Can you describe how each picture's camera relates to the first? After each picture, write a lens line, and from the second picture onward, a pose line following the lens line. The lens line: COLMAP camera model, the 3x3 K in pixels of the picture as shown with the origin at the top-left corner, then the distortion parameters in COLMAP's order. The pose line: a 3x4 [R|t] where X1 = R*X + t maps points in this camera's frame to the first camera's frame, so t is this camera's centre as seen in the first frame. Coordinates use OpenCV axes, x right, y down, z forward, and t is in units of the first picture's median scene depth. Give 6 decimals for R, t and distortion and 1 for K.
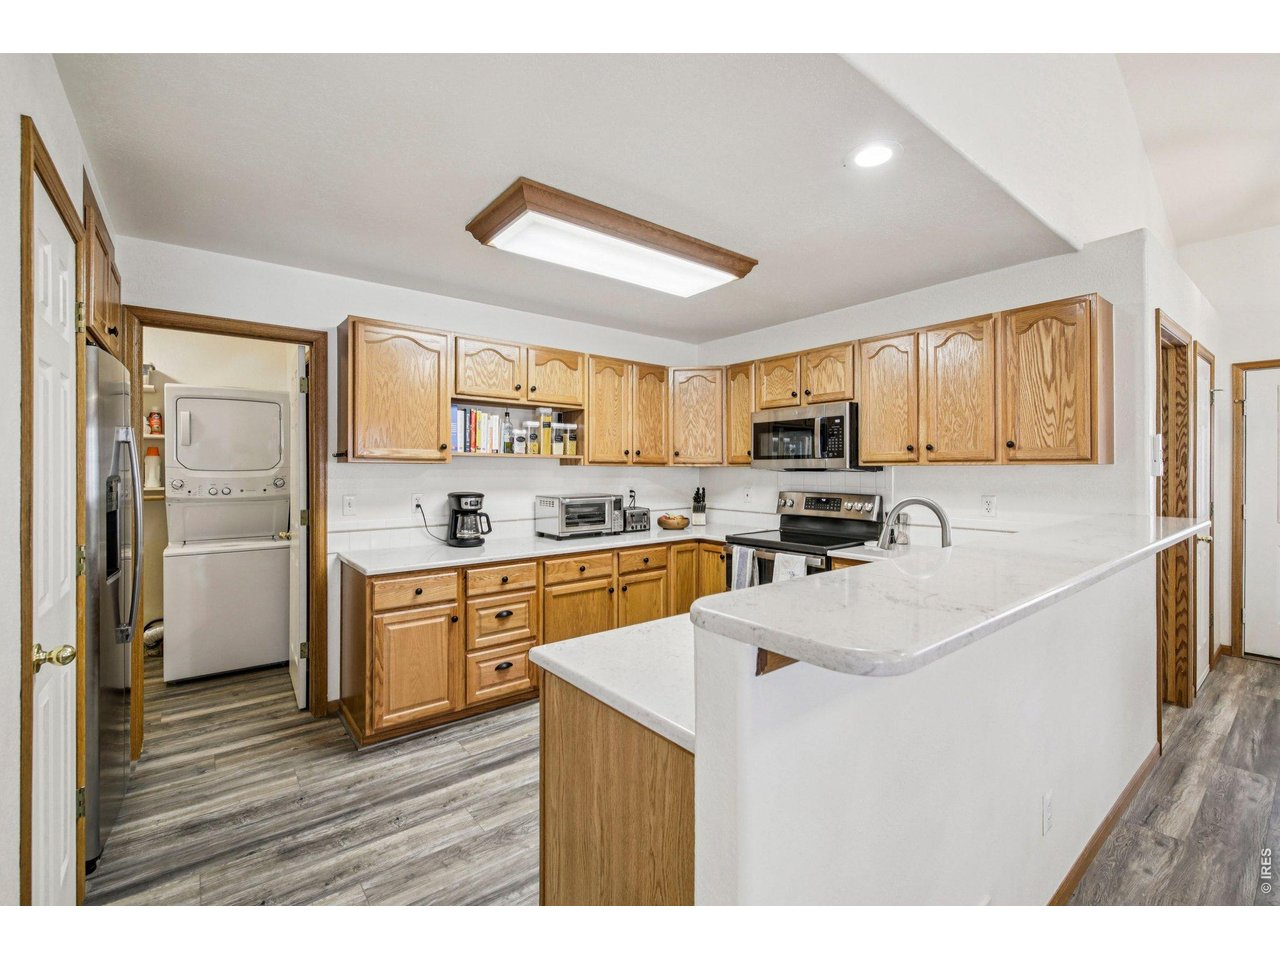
lens RADIAL K [[559.5, 0, 637.4], [0, 559.5, 471.9], [0, 0, 1]] dist [-0.016656, -0.000397]
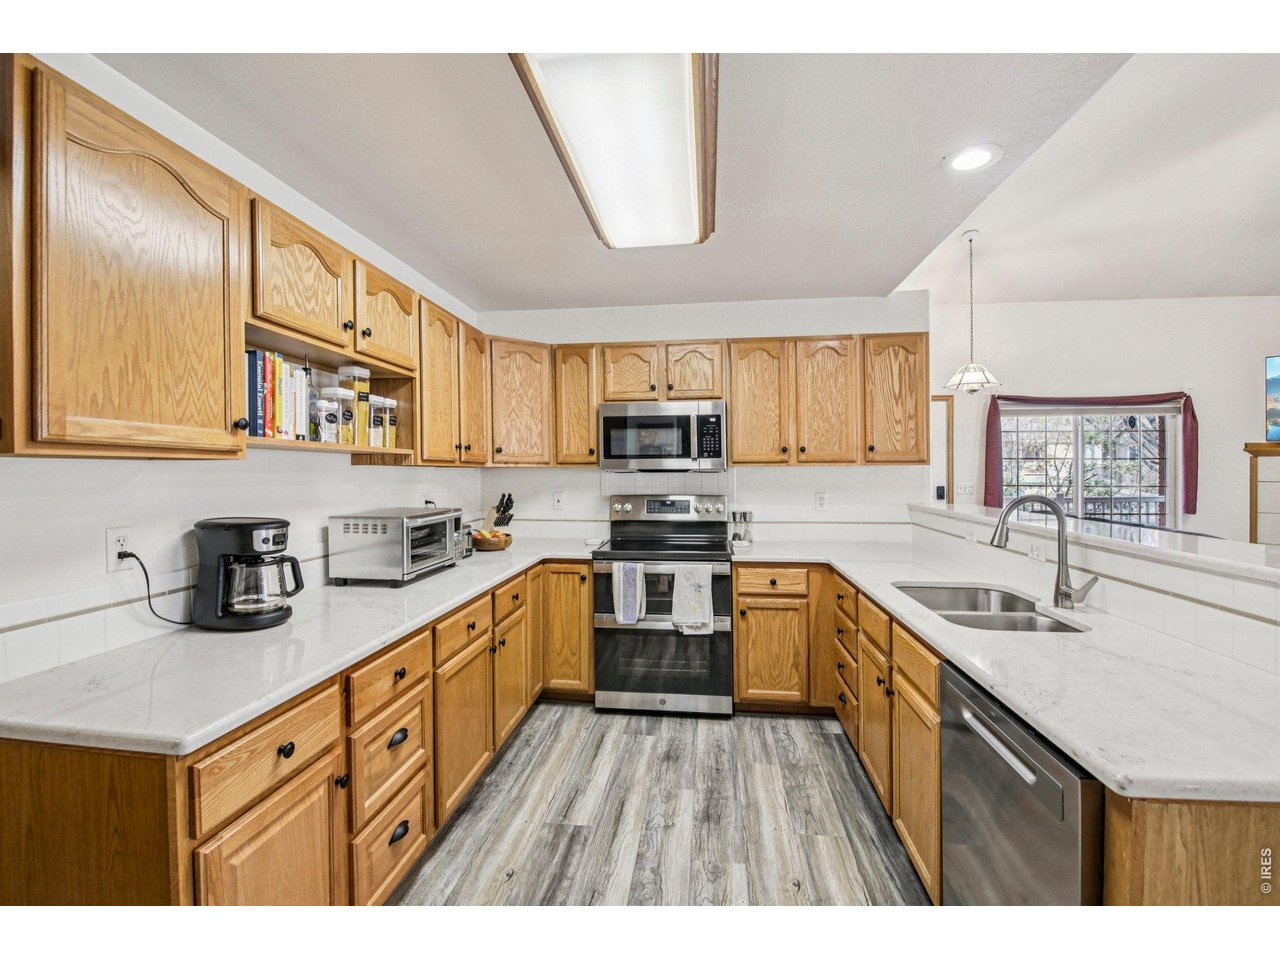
lens RADIAL K [[559.5, 0, 637.4], [0, 559.5, 471.9], [0, 0, 1]] dist [-0.016656, -0.000397]
pose [[0.710314, -0.004841, 0.703868, -0.403726], [0.006488, 0.999979, 0.000330, -0.002414], [-0.703855, 0.004332, 0.710330, 0.400100]]
